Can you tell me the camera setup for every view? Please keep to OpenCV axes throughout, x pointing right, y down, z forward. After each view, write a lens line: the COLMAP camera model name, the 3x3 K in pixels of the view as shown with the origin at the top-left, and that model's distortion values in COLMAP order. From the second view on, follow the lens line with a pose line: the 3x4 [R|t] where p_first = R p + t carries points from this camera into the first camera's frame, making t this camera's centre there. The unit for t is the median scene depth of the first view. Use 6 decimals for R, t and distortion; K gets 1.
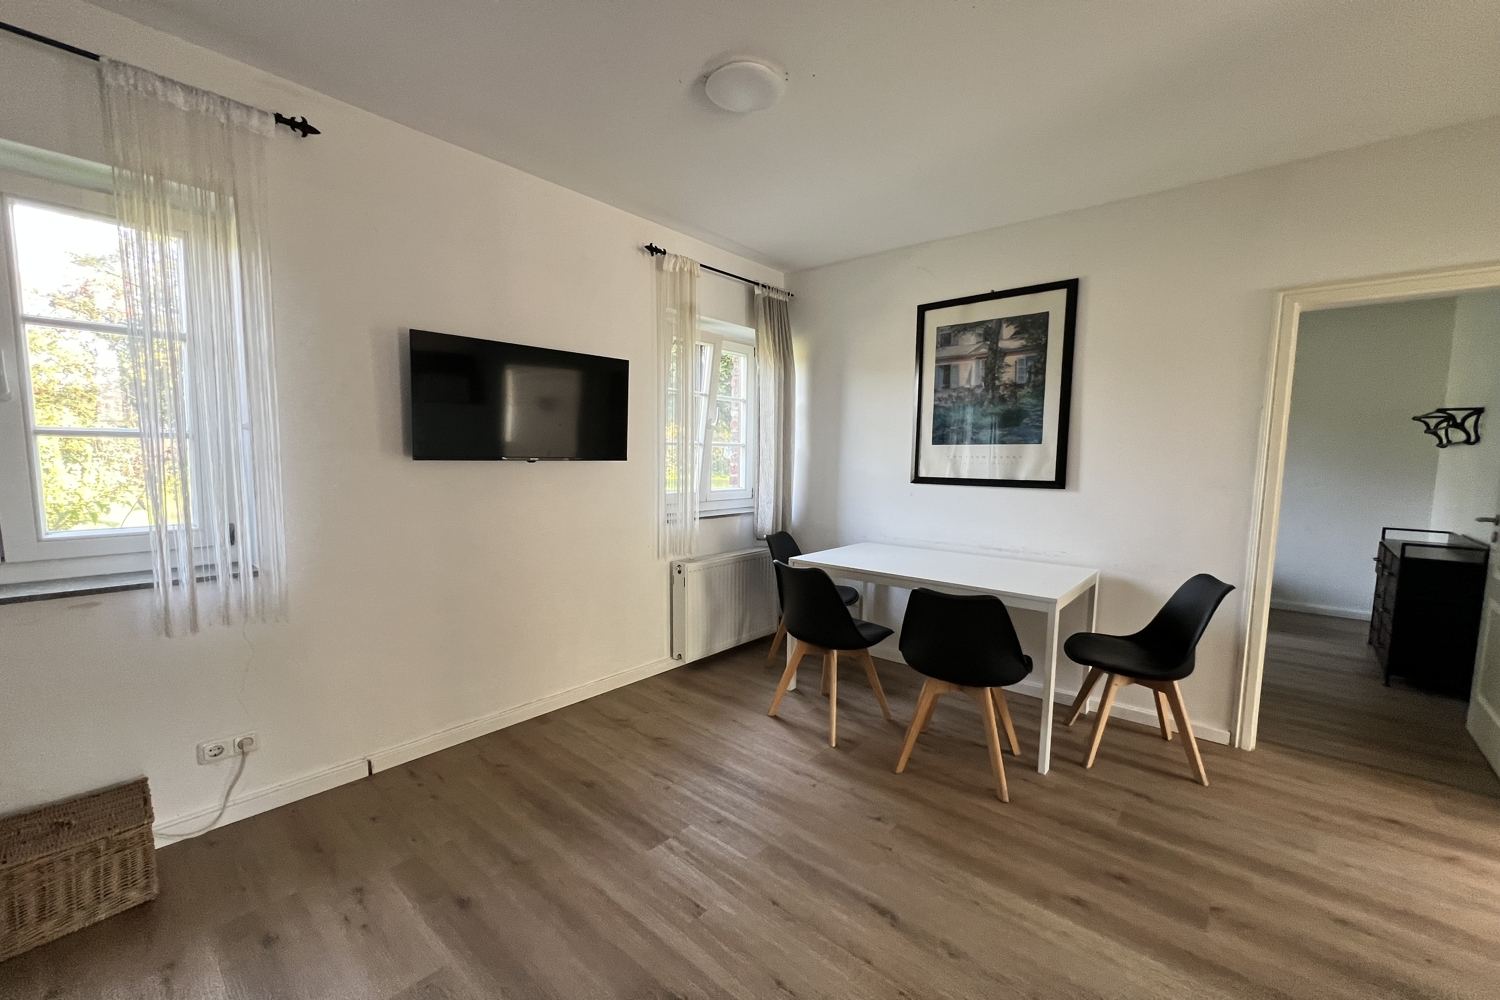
lens RADIAL K [[598.9, 0, 749.5], [0, 598.9, 510.5], [0, 0, 1]] dist [-0.002591, -0.000323]
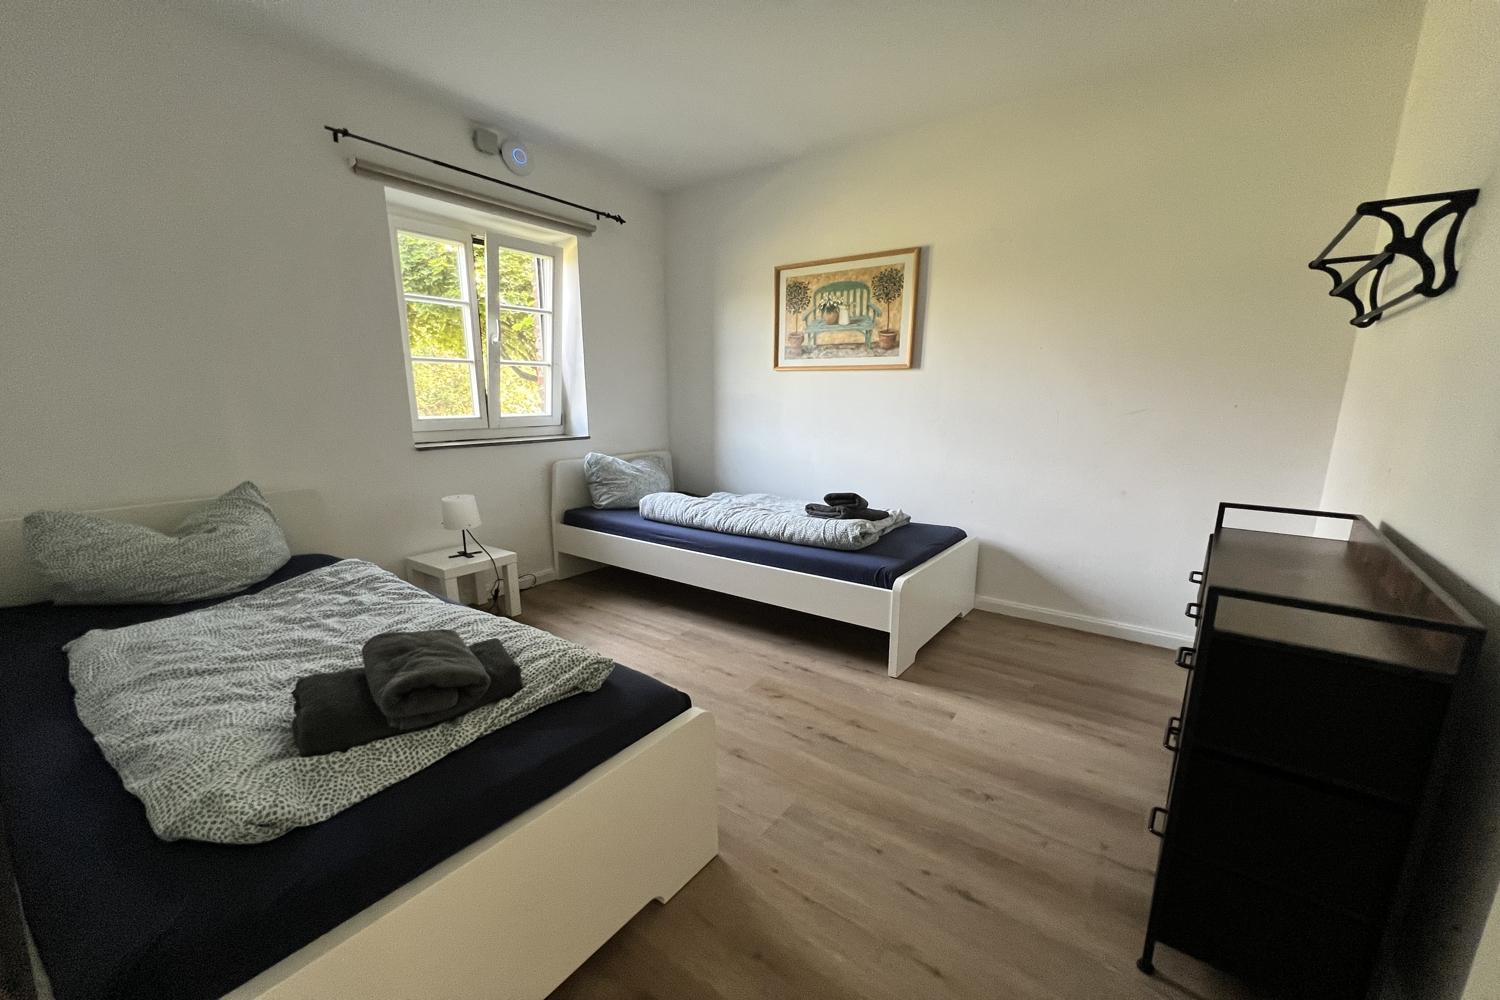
lens RADIAL K [[598.9, 0, 749.5], [0, 598.9, 510.5], [0, 0, 1]] dist [-0.002591, -0.000323]
pose [[0.997630, -0.014657, 0.067228, 0.756536], [0.006908, 0.993448, 0.114079, -0.022081], [-0.068459, -0.113345, 0.991194, 0.644336]]
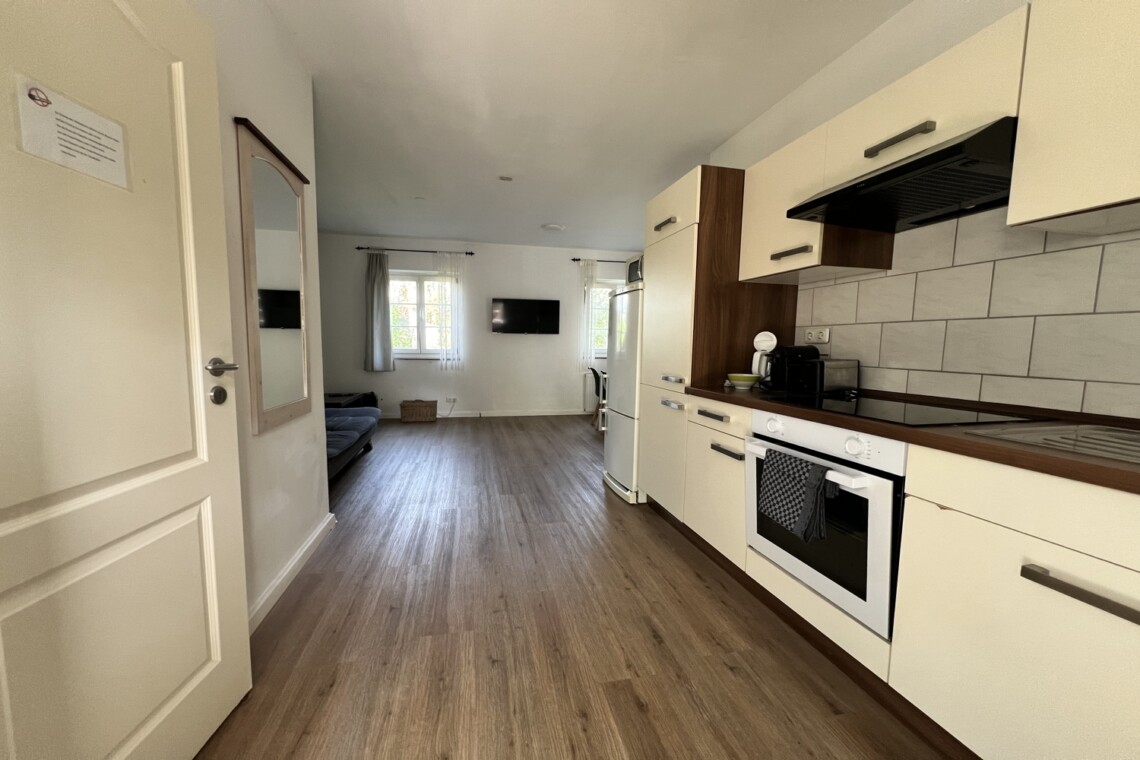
lens RADIAL K [[455.2, 0, 569.6], [0, 455.2, 387.9], [0, 0, 1]] dist [-0.002591, -0.000323]
pose [[0.804022, 0.052502, -0.592277, 0.828329], [-0.054452, 0.998410, 0.014583, 0.104040], [0.592101, 0.020525, 0.805603, -0.538865]]
